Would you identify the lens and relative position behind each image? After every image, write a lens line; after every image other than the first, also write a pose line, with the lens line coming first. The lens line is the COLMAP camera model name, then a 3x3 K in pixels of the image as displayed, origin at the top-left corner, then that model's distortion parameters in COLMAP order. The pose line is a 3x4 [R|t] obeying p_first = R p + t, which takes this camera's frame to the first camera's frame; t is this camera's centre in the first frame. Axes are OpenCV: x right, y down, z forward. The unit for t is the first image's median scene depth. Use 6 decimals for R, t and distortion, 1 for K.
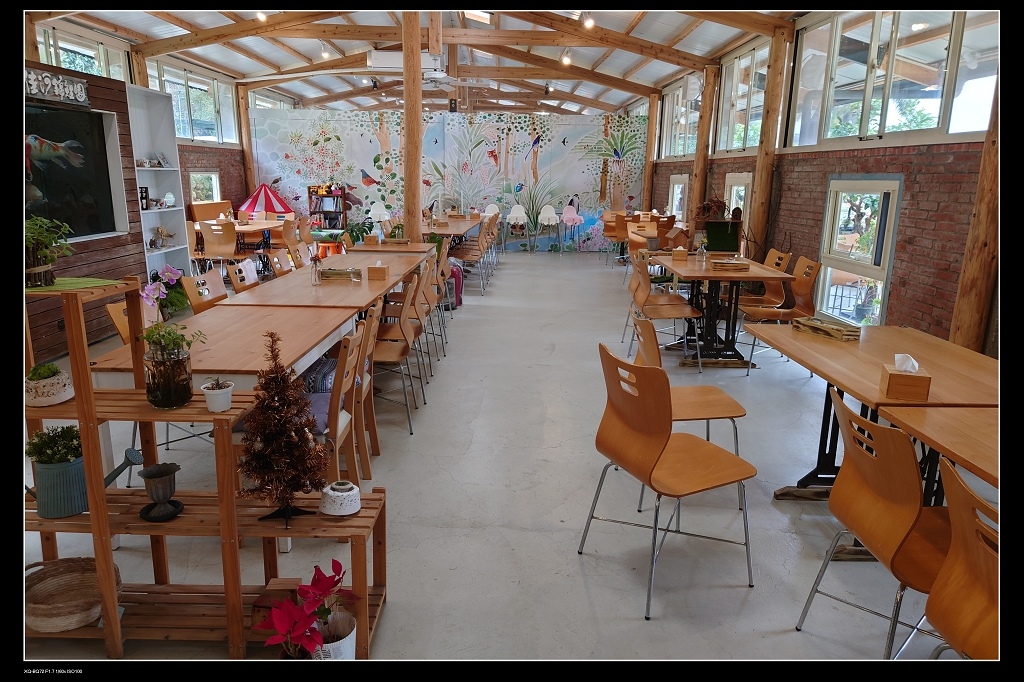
lens RADIAL K [[751.1, 0, 512.0], [0, 751.1, 341.0], [0, 0, 1]] dist [0.046720, 0.000910]
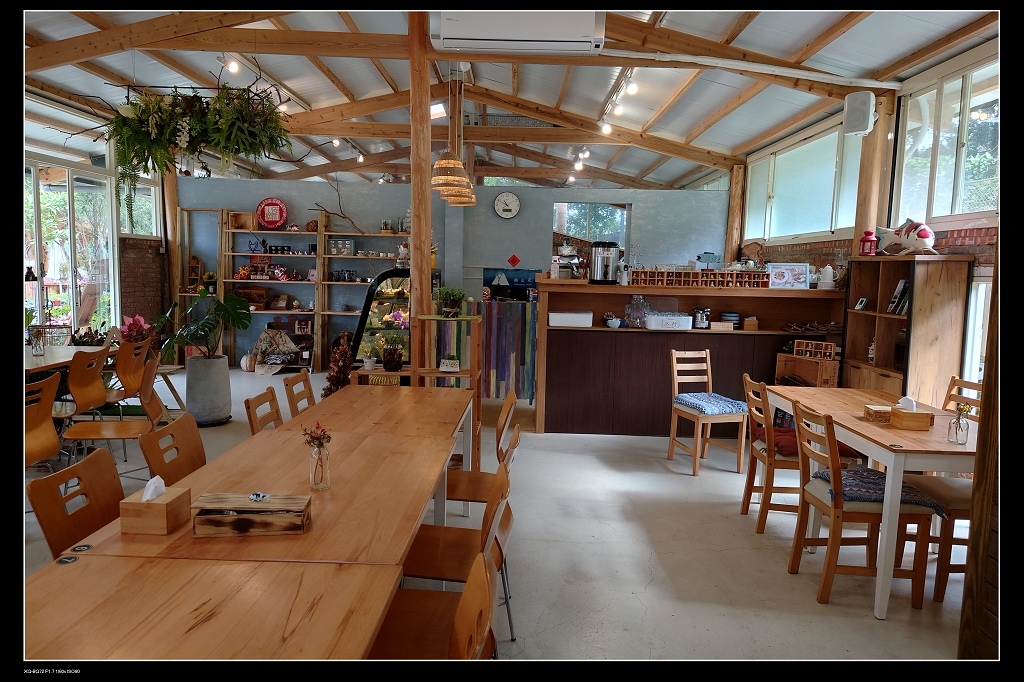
lens RADIAL K [[751.1, 0, 512.0], [0, 751.1, 341.0], [0, 0, 1]] dist [0.046720, 0.000910]
pose [[0.999769, 0.013690, -0.016593, -0.007328], [-0.015674, 0.991900, -0.126052, -0.091088], [0.014733, 0.126283, 0.991885, 0.410241]]
